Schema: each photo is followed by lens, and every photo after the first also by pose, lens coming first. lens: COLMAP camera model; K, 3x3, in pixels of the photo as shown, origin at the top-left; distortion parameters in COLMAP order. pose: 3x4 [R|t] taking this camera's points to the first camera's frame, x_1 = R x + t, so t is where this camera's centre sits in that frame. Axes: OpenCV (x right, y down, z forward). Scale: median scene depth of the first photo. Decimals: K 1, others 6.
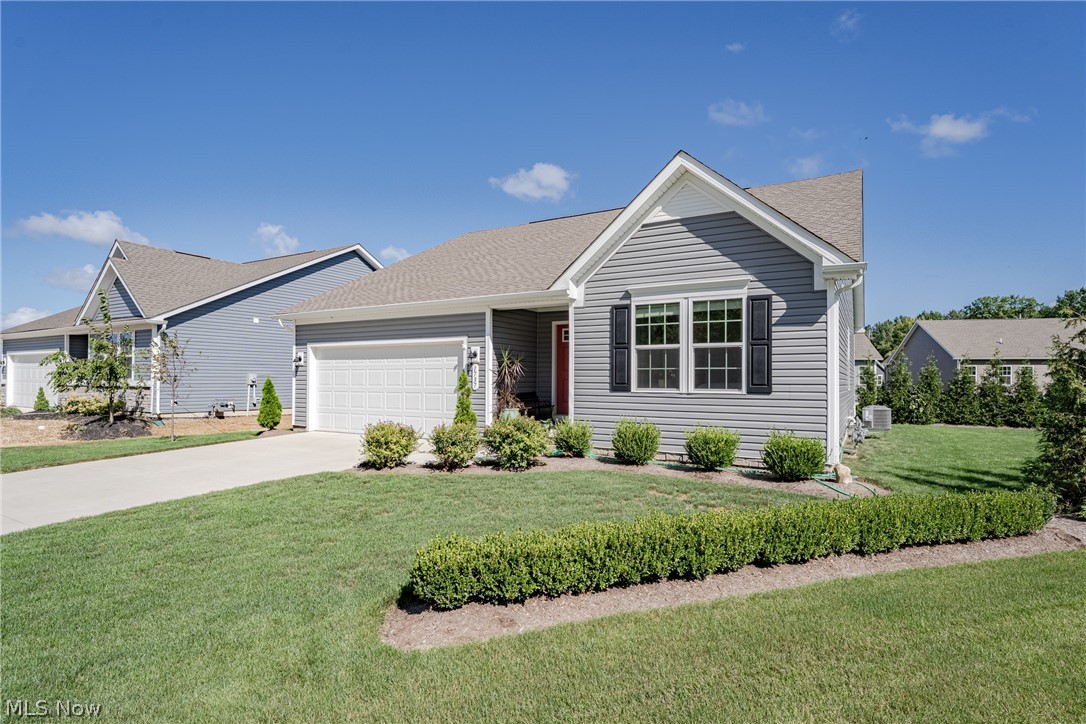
lens RADIAL K [[564.4, 0, 543.5], [0, 564.4, 368.0], [0, 0, 1]] dist [-0.004449, 0.000182]
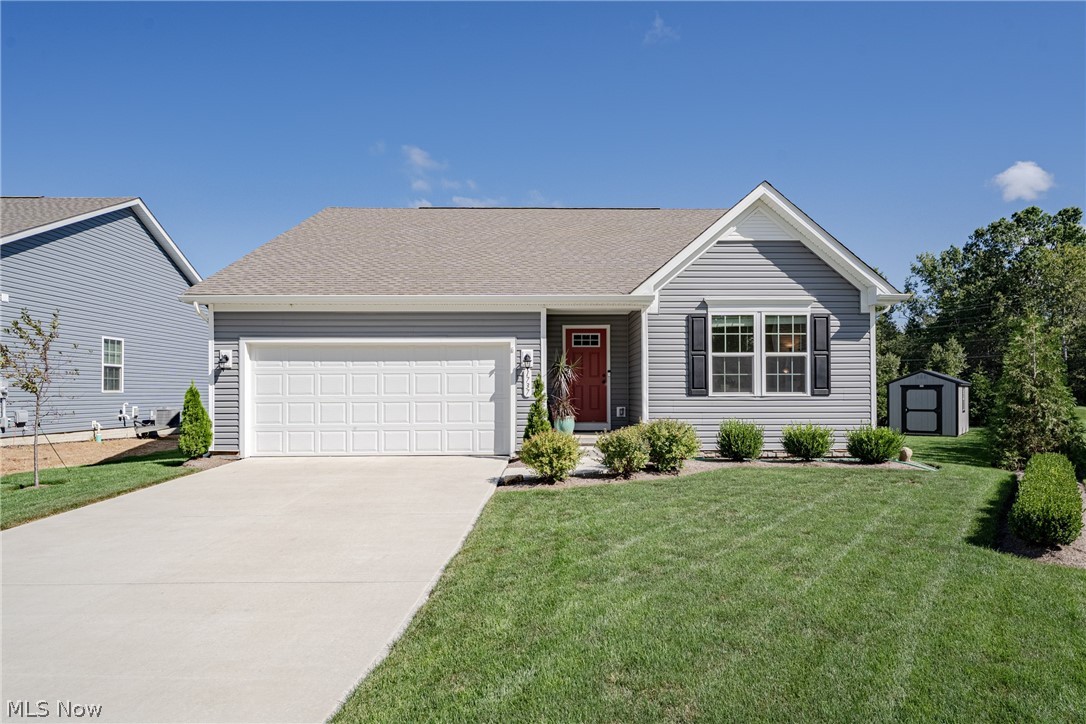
lens RADIAL K [[632.5, 0, 551.9], [0, 632.5, 379.7], [0, 0, 1]] dist [0.004261, 0.000099]
pose [[0.853869, 0.004496, 0.520469, -0.639467], [-0.004208, 0.999990, -0.001736, 0.013063], [-0.520471, -0.000708, 0.853879, 0.114274]]
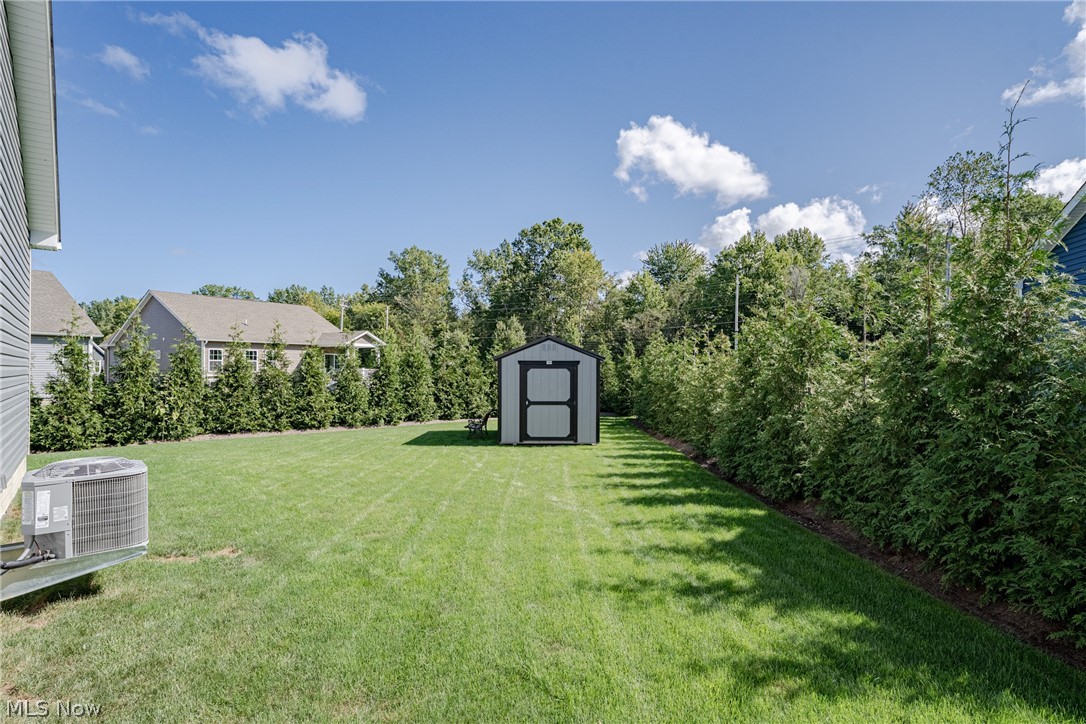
lens RADIAL K [[558.7, 0, 545.1], [0, 558.7, 366.7], [0, 0, 1]] dist [-0.003463, -0.000116]
pose [[0.348222, -0.002358, 0.937409, 0.583265], [-0.017935, 0.999797, 0.009177, 0.024872], [-0.937241, -0.020008, 0.348109, 0.982320]]
